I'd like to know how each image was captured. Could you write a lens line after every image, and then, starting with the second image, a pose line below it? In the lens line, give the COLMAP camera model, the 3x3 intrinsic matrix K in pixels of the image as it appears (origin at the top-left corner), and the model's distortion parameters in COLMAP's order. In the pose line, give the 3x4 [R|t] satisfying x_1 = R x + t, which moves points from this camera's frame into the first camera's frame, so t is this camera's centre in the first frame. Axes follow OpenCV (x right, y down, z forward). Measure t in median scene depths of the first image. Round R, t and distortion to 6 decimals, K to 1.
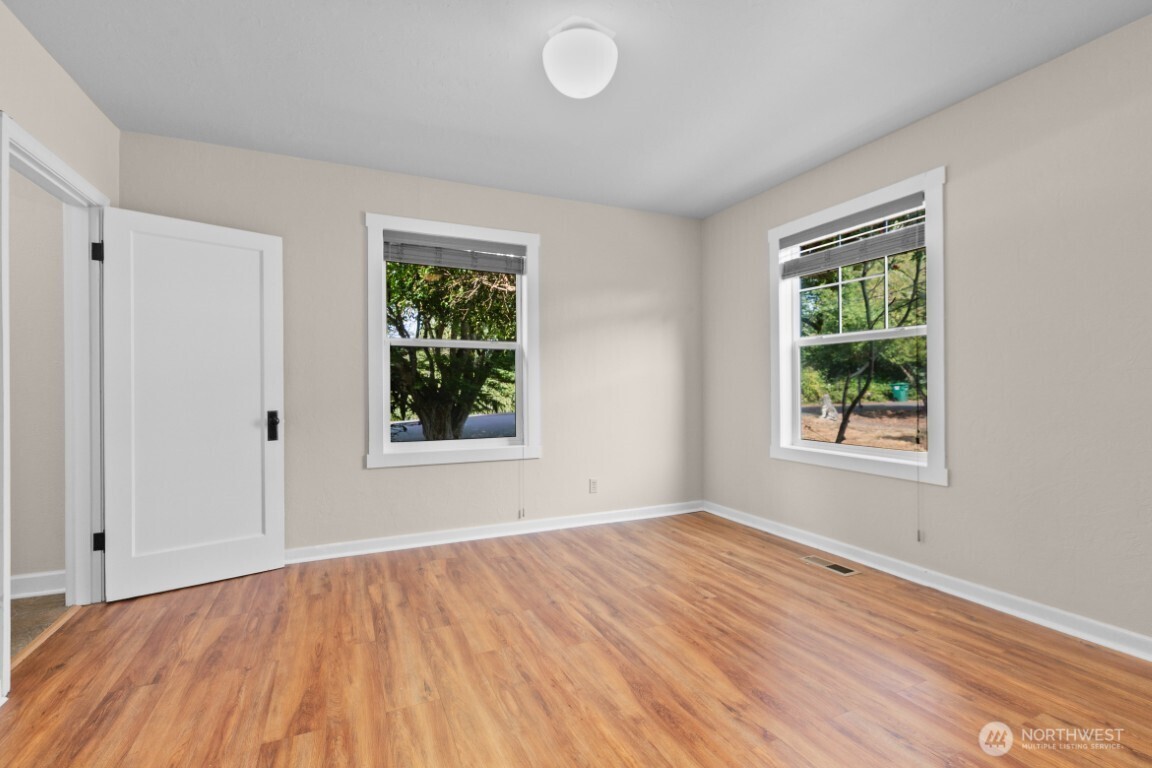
lens RADIAL K [[524.7, 0, 572.7], [0, 524.7, 391.0], [0, 0, 1]] dist [-0.001387, 0.000262]
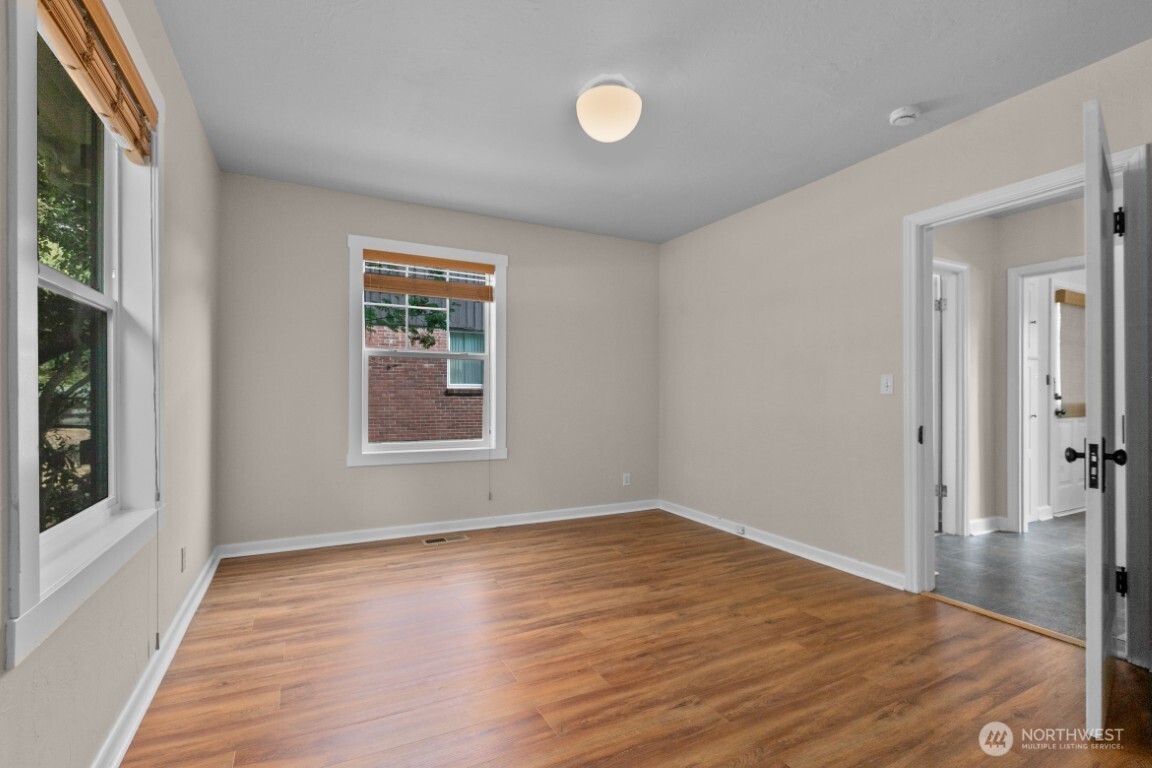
lens RADIAL K [[524.7, 0, 579.5], [0, 524.7, 392.5], [0, 0, 1]] dist [-0.001387, 0.000262]
pose [[-0.068972, 0.009319, 0.997575, -1.035123], [0.003200, 0.999953, -0.009120, -0.000373], [-0.997613, 0.002563, -0.068999, 1.050971]]
